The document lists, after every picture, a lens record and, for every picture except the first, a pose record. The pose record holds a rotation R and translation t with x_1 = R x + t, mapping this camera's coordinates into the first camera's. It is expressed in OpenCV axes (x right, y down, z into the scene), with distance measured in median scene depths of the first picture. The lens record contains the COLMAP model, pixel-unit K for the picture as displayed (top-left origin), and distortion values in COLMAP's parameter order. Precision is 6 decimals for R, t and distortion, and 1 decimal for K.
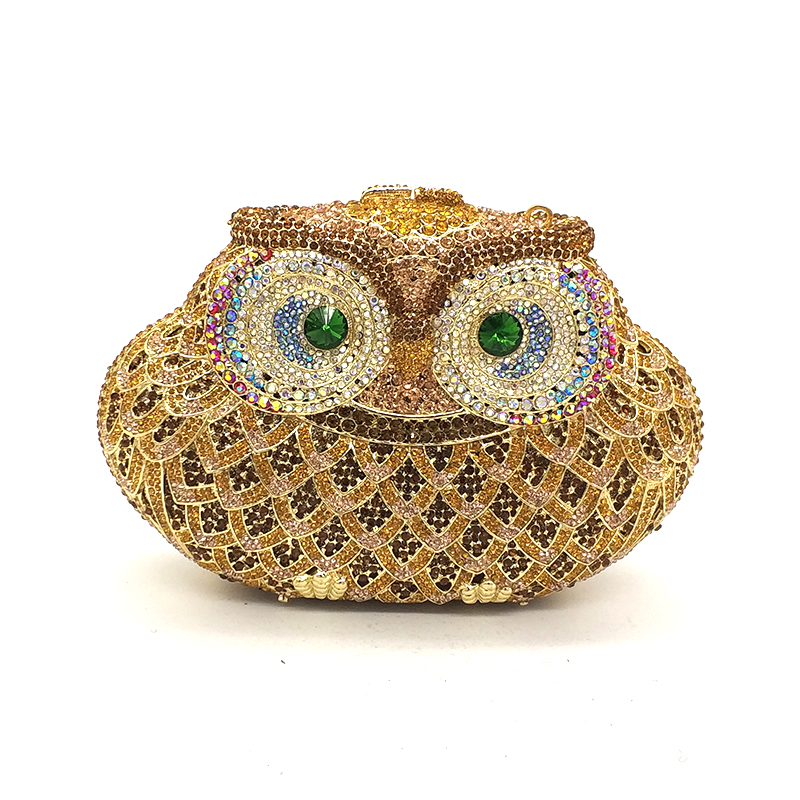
lens RADIAL K [[1079.0, 0, 400.0], [0, 1079.0, 400.0], [0, 0, 1]] dist [-0.001504, 0.003868]
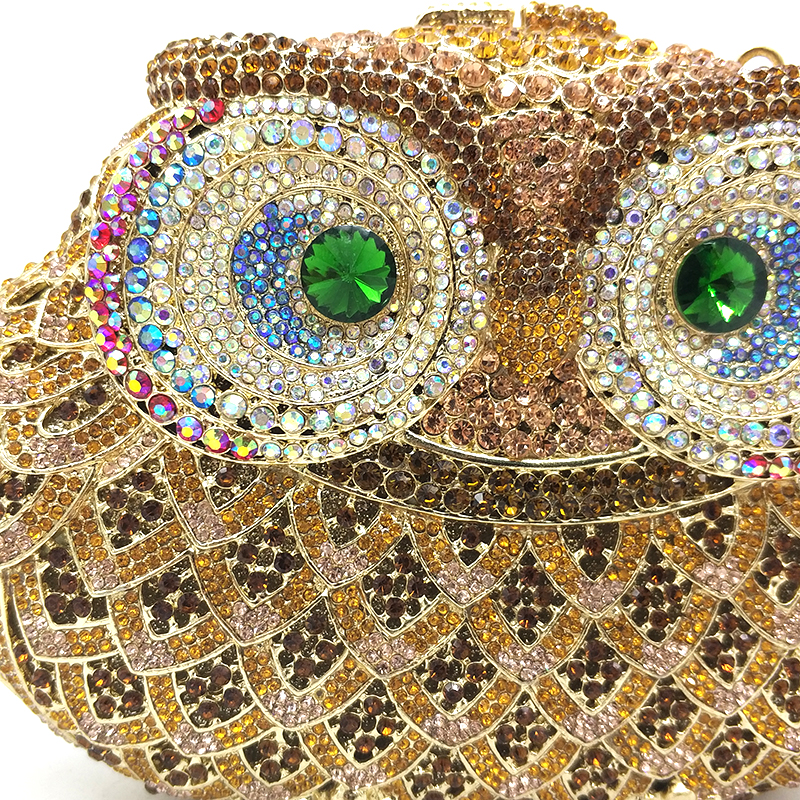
lens RADIAL K [[1103.3, 0, 400.0], [0, 1103.3, 400.0], [0, 0, 1]] dist [0.286565, 0.004710]
pose [[0.999261, -0.017762, -0.034082, -0.030897], [0.016886, 0.999524, -0.025823, -0.000793], [0.034525, 0.025228, 0.999085, 0.516977]]
